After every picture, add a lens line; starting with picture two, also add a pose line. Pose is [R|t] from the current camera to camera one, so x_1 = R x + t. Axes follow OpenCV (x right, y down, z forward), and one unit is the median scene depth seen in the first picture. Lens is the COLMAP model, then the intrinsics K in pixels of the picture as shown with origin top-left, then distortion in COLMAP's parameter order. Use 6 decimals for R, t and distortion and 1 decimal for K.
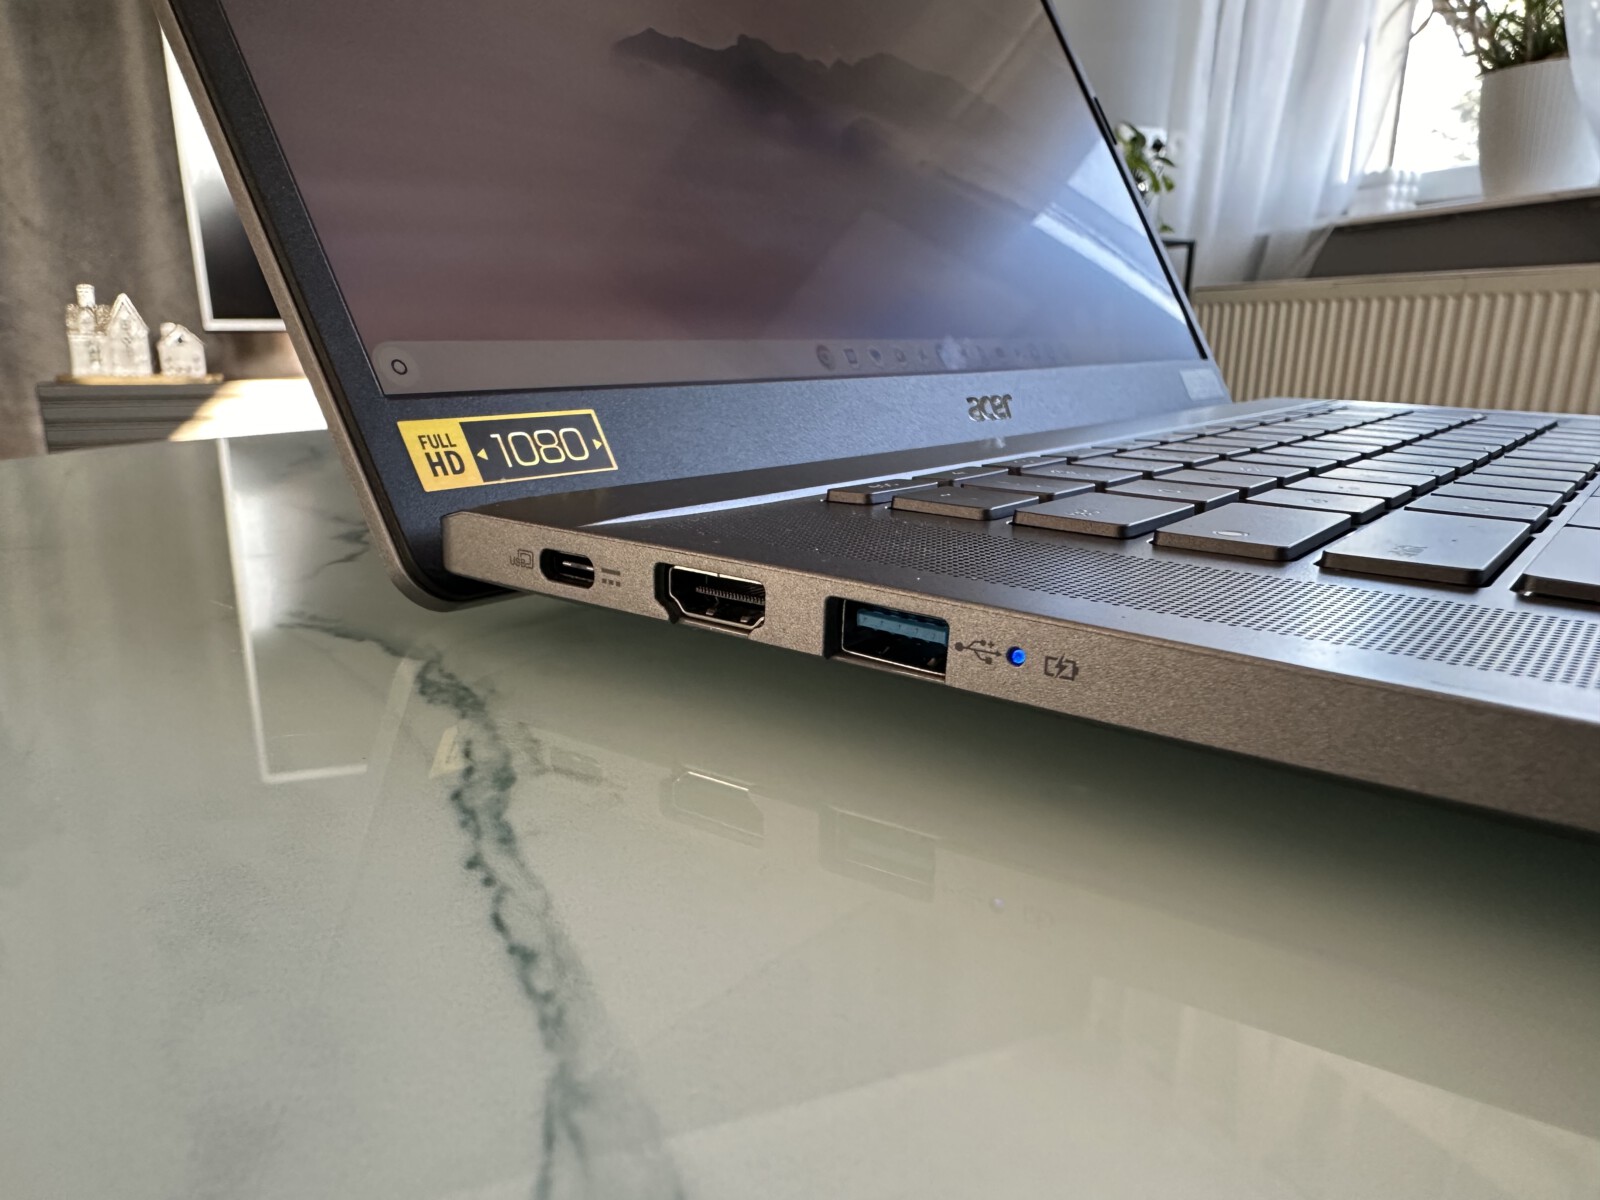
lens RADIAL K [[1092.0, 0, 800.0], [0, 1092.0, 600.0], [0, 0, 1]] dist [-0.004960, -0.000347]
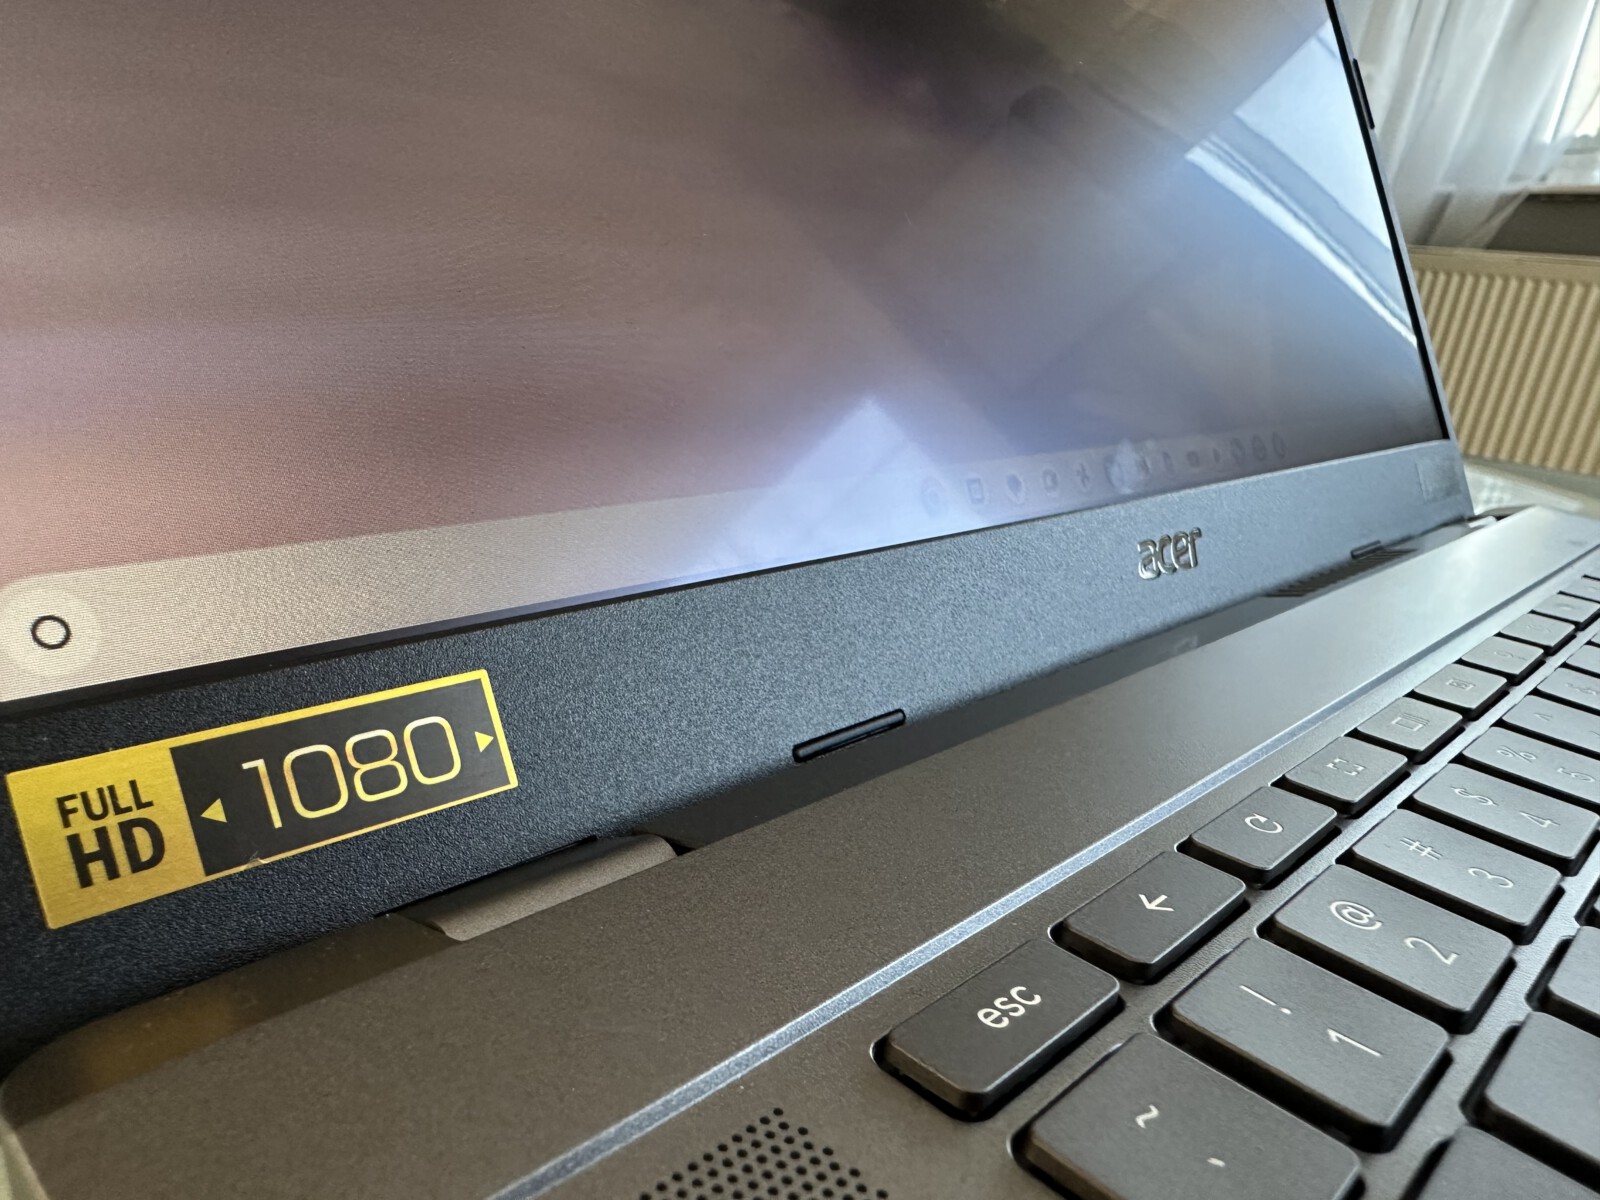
lens RADIAL K [[1092.0, 0, 800.0], [0, 1092.0, 600.0], [0, 0, 1]] dist [-0.004960, -0.000347]
pose [[0.990028, 0.123403, -0.067939, -0.003667], [-0.117181, 0.989113, 0.089015, -0.286036], [0.078184, -0.080166, 0.993711, 0.499807]]
